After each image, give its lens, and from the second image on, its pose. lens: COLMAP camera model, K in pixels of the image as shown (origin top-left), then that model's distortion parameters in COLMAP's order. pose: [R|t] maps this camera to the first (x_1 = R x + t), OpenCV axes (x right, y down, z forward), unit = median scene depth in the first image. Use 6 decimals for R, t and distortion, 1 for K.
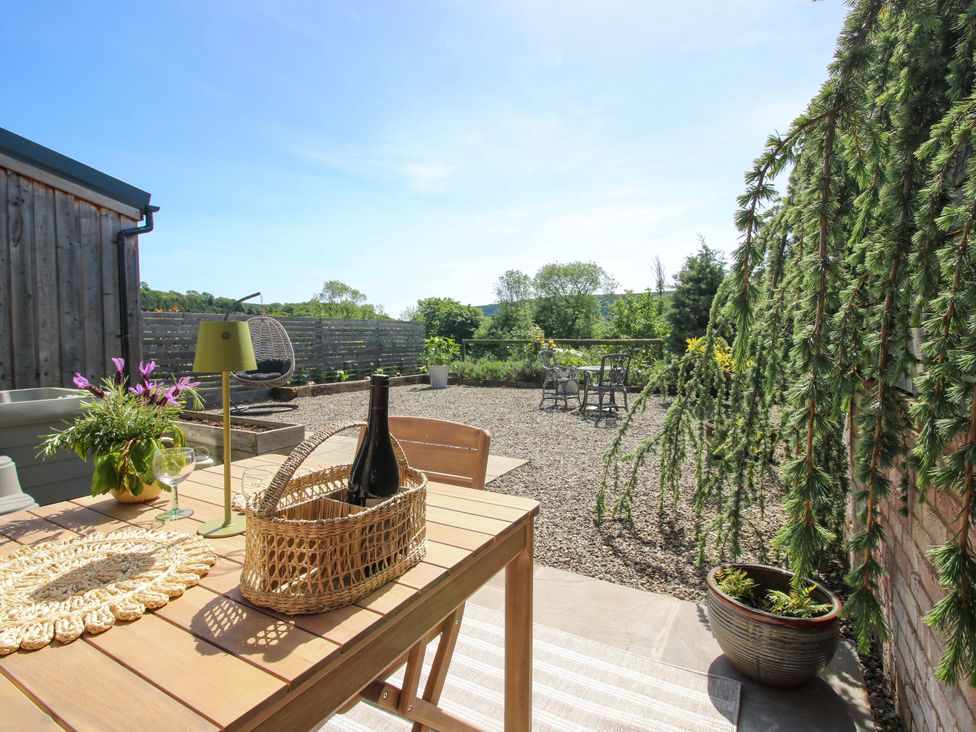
lens RADIAL K [[508.7, 0, 479.2], [0, 508.7, 359.8], [0, 0, 1]] dist [0.000525, -0.014301]
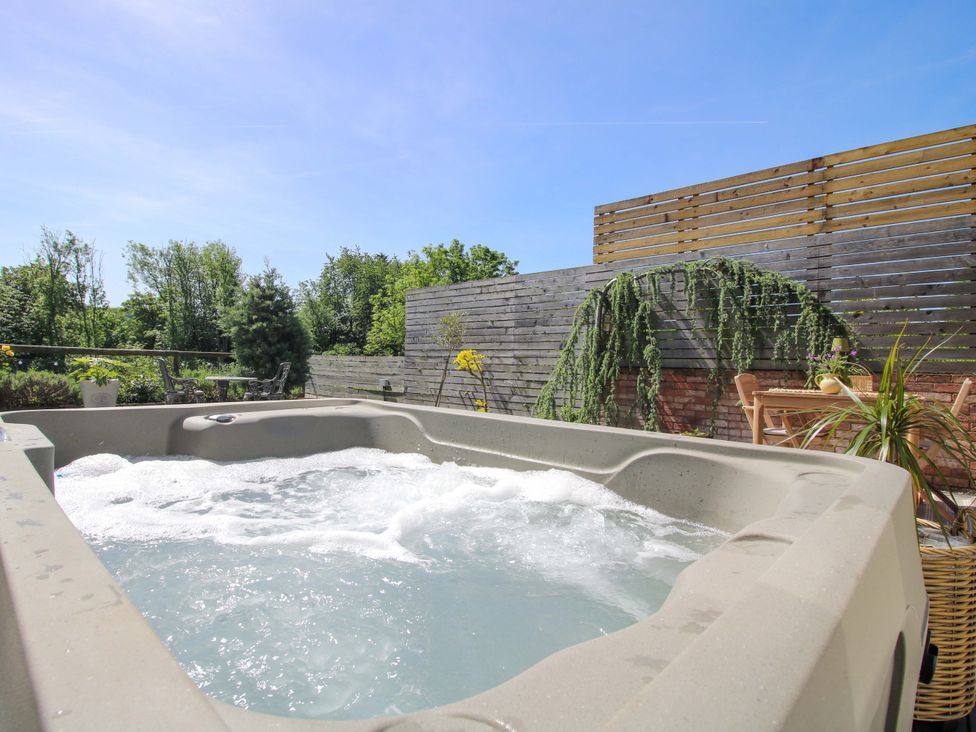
lens RADIAL K [[508.7, 0, 483.5], [0, 508.7, 365.7], [0, 0, 1]] dist [0.000525, -0.014301]
pose [[0.220749, 0.016951, 0.975183, -0.376350], [0.015004, 0.999672, -0.020773, 0.012980], [-0.975215, 0.019218, 0.220423, 0.218172]]
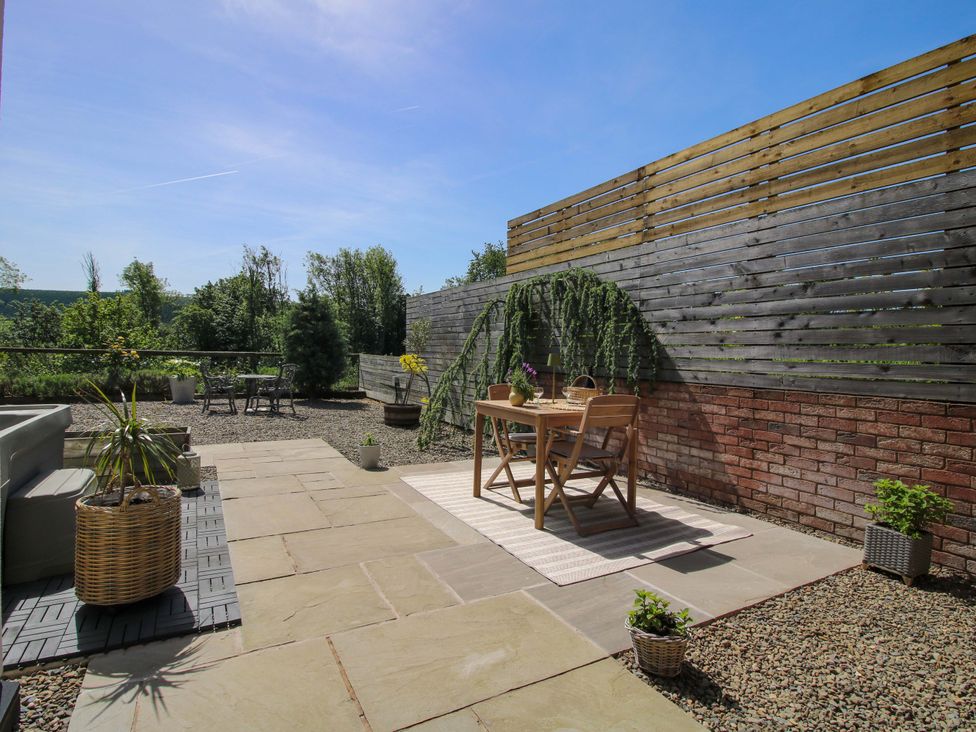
lens RADIAL K [[508.7, 0, 484.3], [0, 508.7, 365.1], [0, 0, 1]] dist [0.000525, -0.014301]
pose [[0.506044, -0.001337, 0.862507, -0.342641], [0.012556, 0.999904, -0.005817, 0.002363], [-0.862416, 0.013773, 0.506012, -0.046948]]
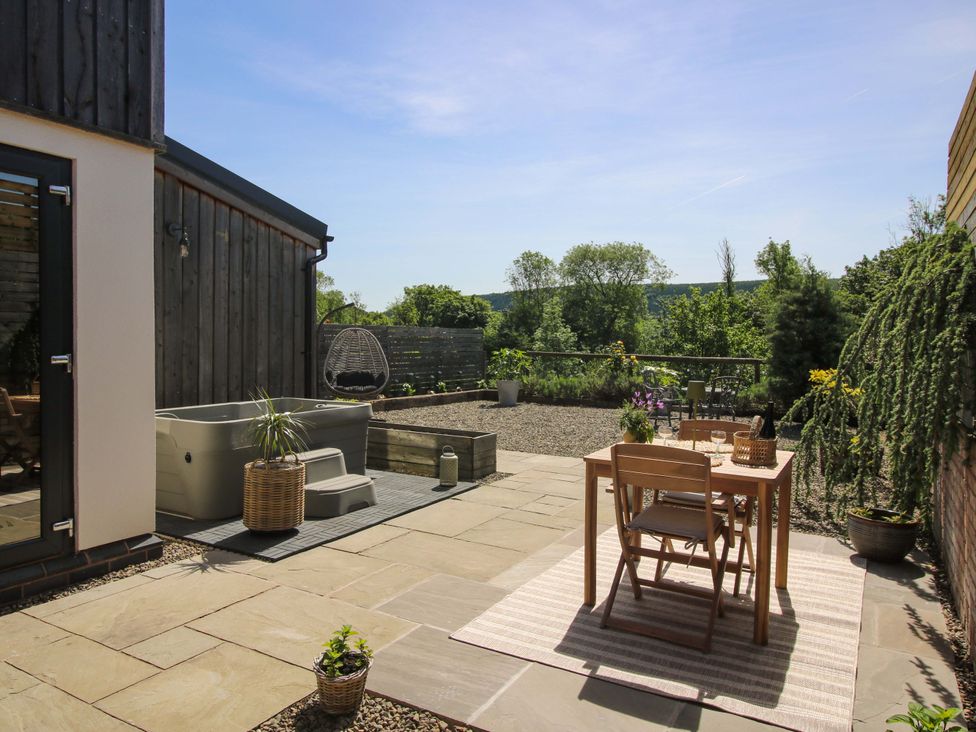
lens RADIAL K [[691.7, 0, 480.2], [0, 691.7, 363.9], [0, 0, 1]] dist [0.005100, -0.001188]
pose [[0.999673, 0.024428, 0.007530, -0.138916], [-0.024383, 0.999685, -0.006017, -0.009451], [-0.007674, 0.005831, 0.999954, -0.228851]]
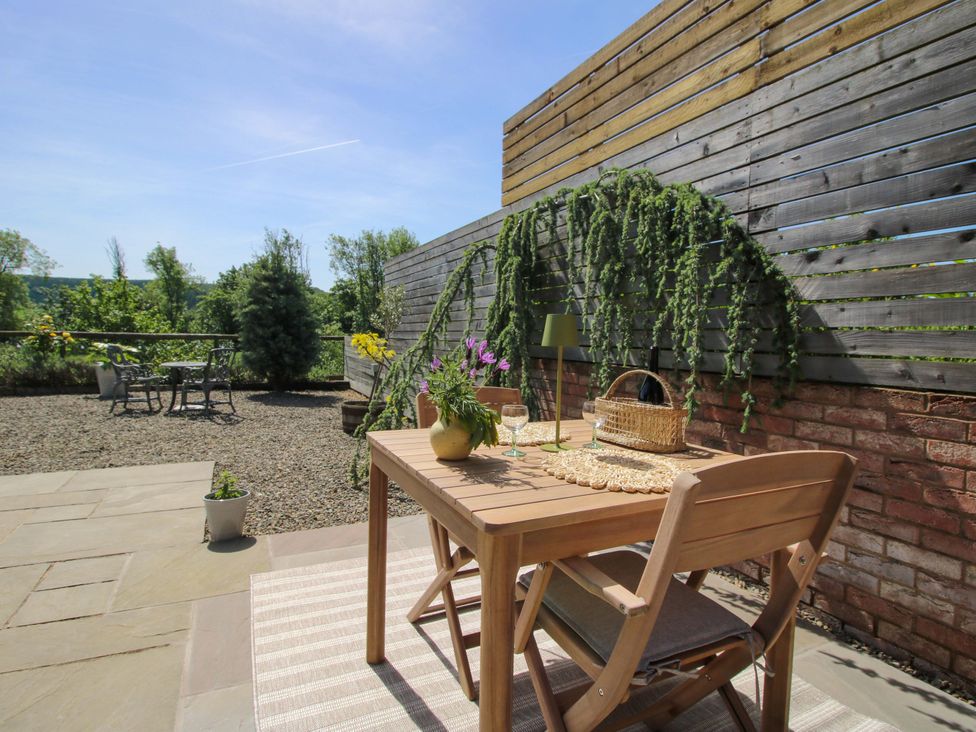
lens RADIAL K [[508.7, 0, 484.3], [0, 508.7, 366.5], [0, 0, 1]] dist [0.000525, -0.014301]
pose [[0.553636, -0.029550, 0.832234, -0.151752], [0.014423, 0.999561, 0.025897, 0.002878], [-0.832634, -0.002334, 0.553819, 0.026372]]
